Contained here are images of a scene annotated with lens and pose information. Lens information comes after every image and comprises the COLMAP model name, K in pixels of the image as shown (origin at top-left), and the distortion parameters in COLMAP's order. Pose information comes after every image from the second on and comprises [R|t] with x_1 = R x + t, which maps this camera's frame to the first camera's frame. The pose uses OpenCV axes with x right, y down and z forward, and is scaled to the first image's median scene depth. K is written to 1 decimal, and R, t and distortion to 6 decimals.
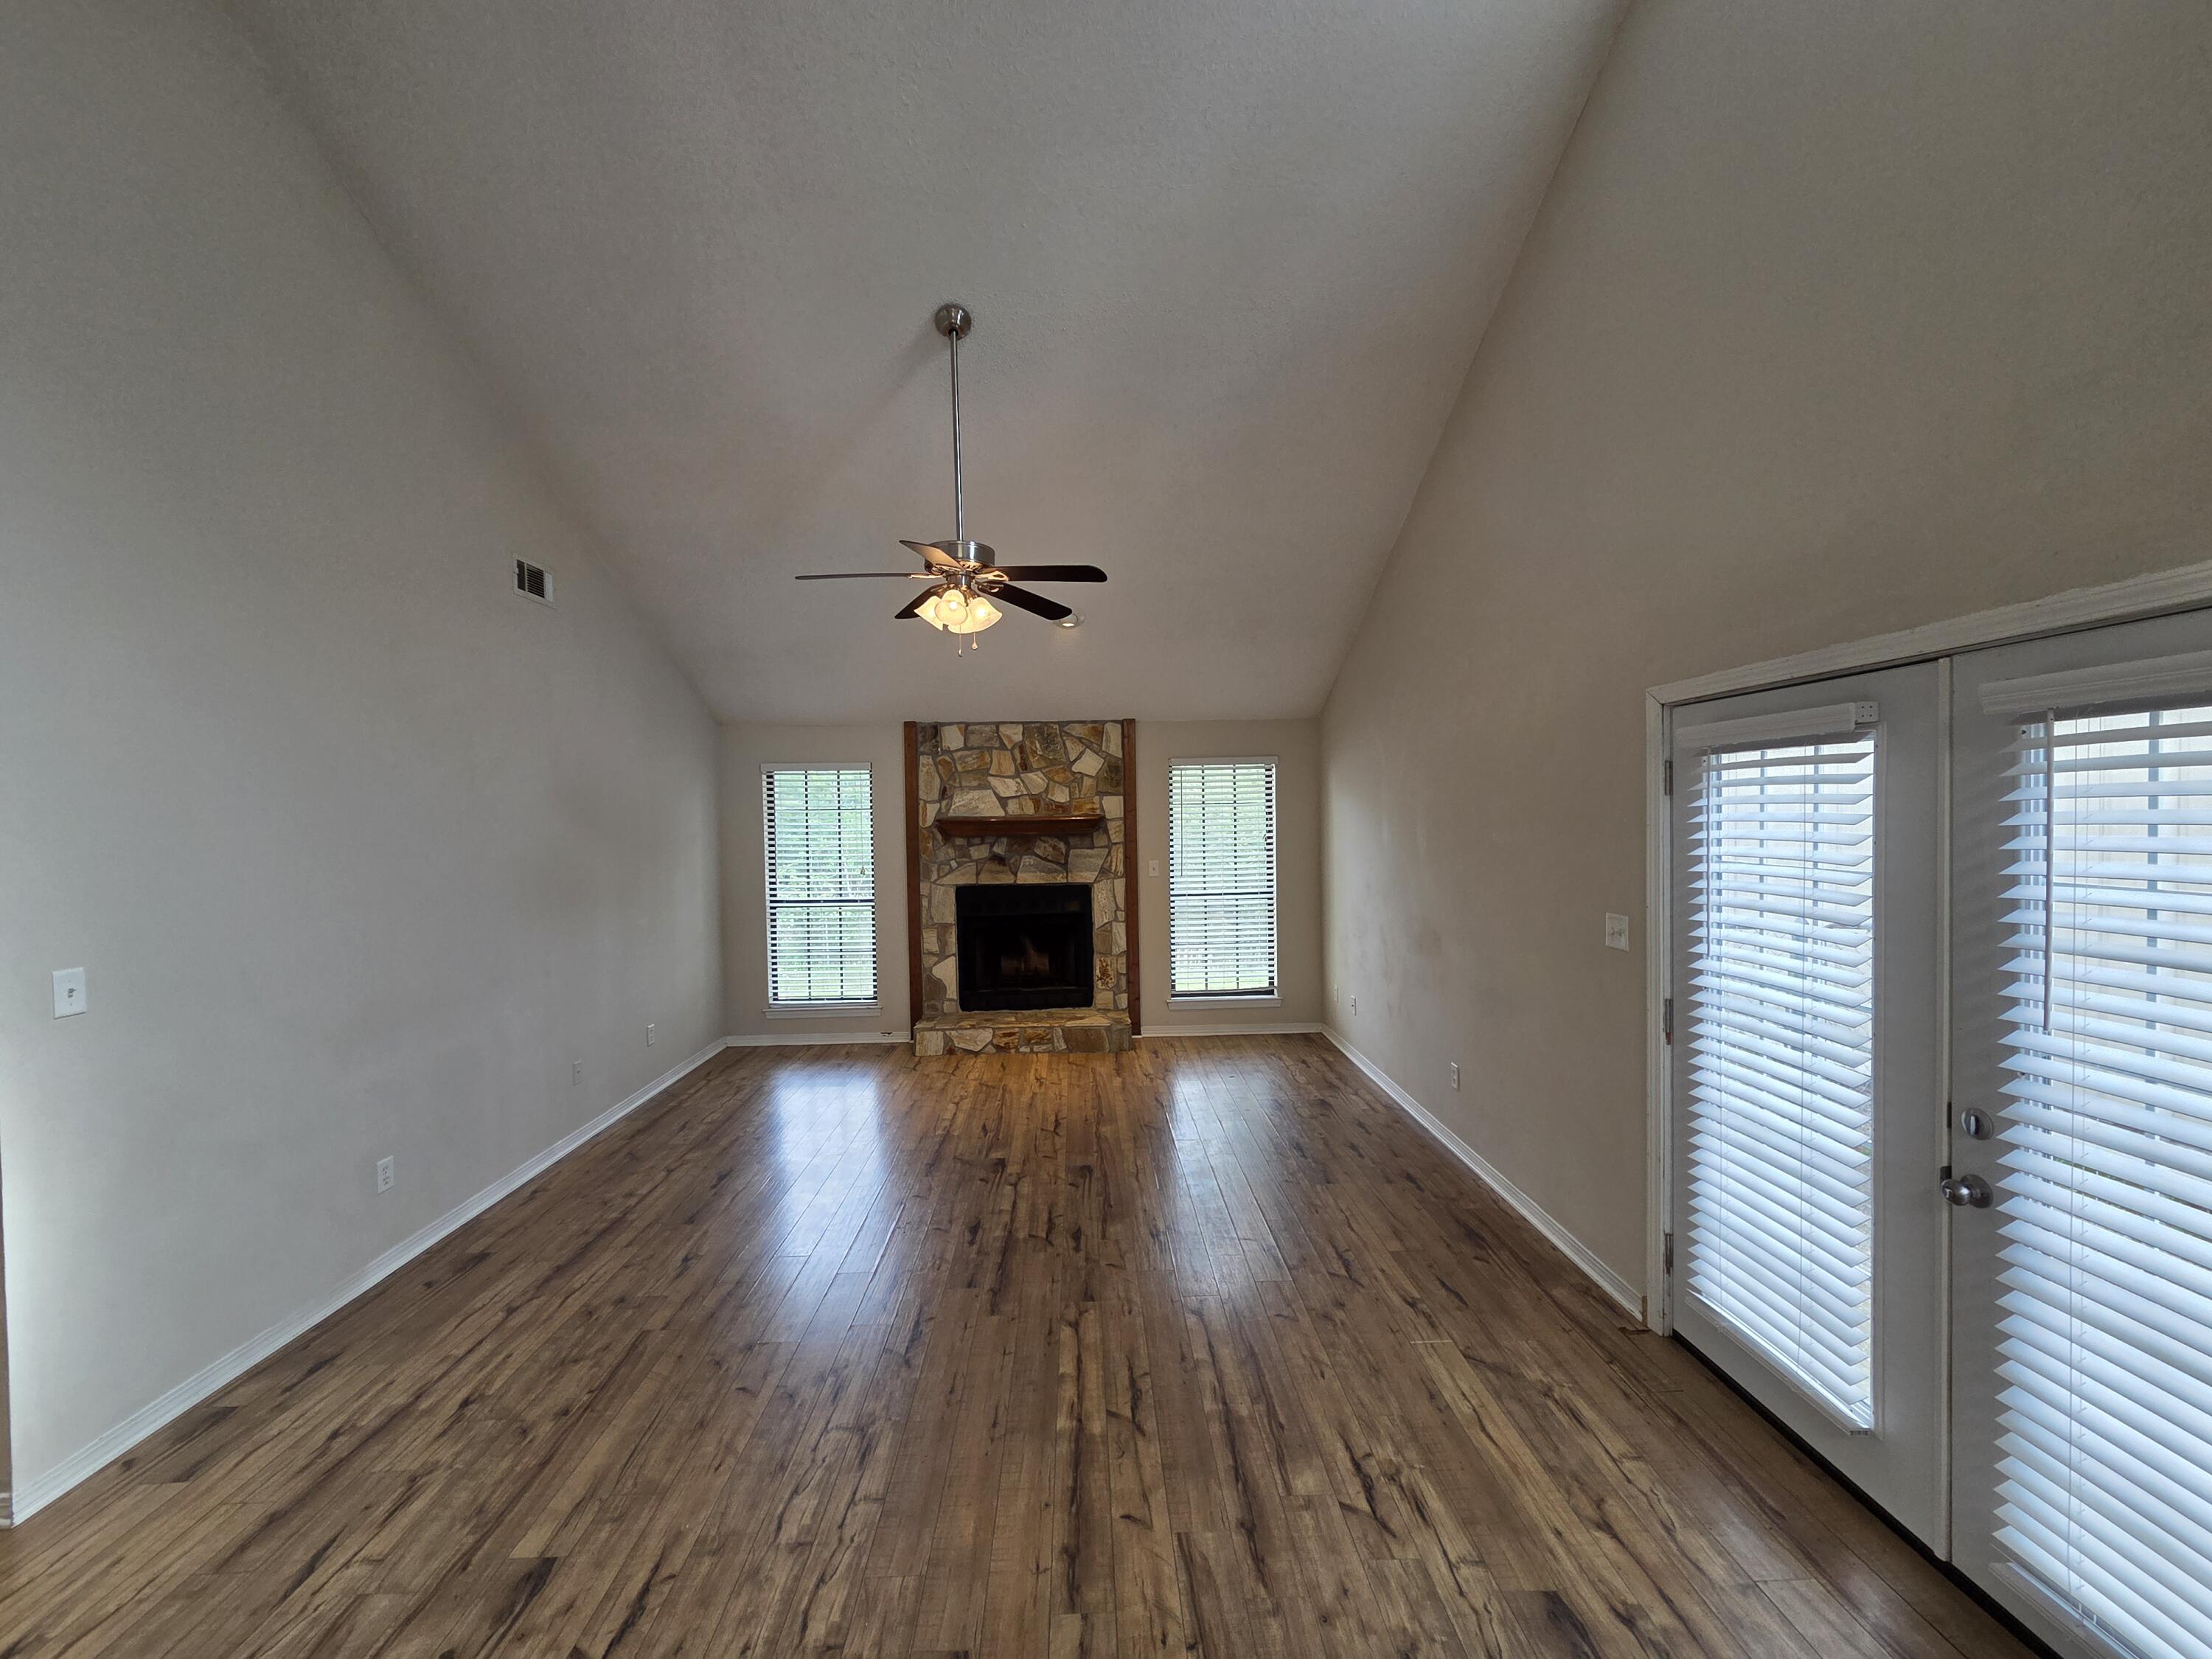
lens RADIAL K [[901.2, 0, 1105.0], [0, 901.2, 837.4], [0, 0, 1]] dist [0.002824, -0.000201]
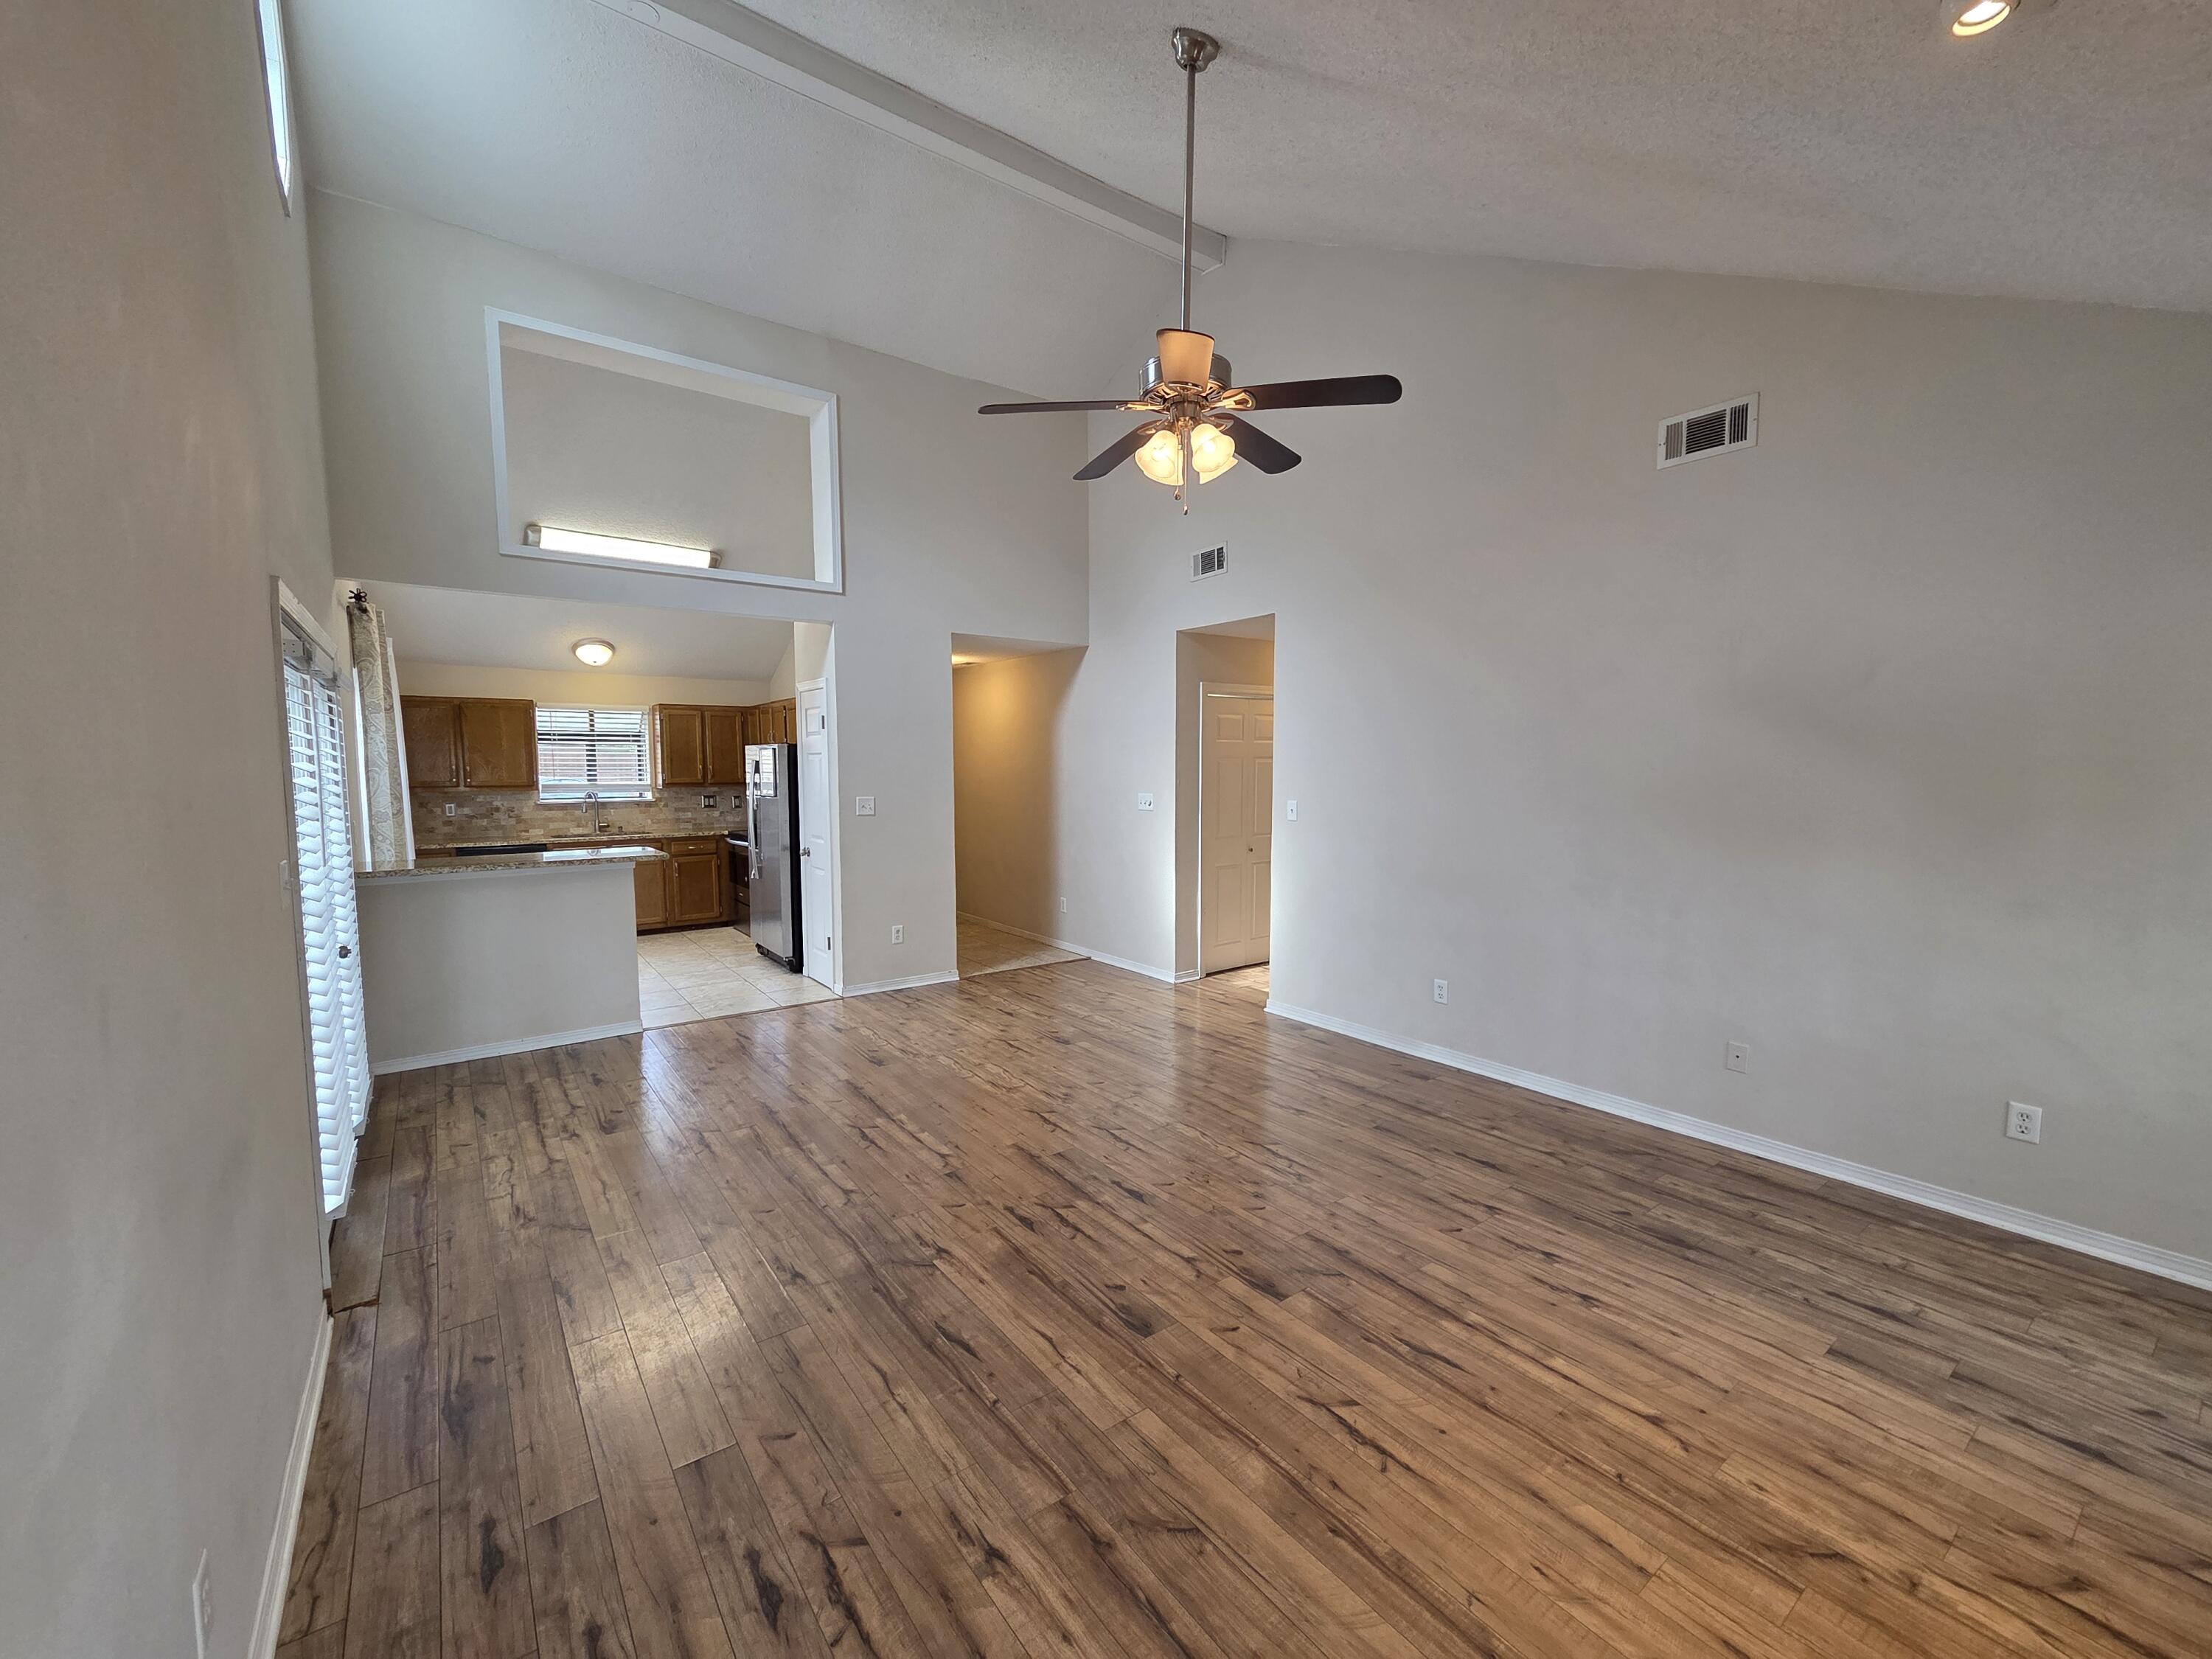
lens RADIAL K [[901.2, 0, 1105.0], [0, 901.2, 837.4], [0, 0, 1]] dist [0.002824, -0.000201]
pose [[-0.820713, 0.066032, -0.567512, 0.361206], [-0.000283, 0.993252, 0.115977, -0.018388], [0.571340, 0.095345, -0.815156, 1.674164]]
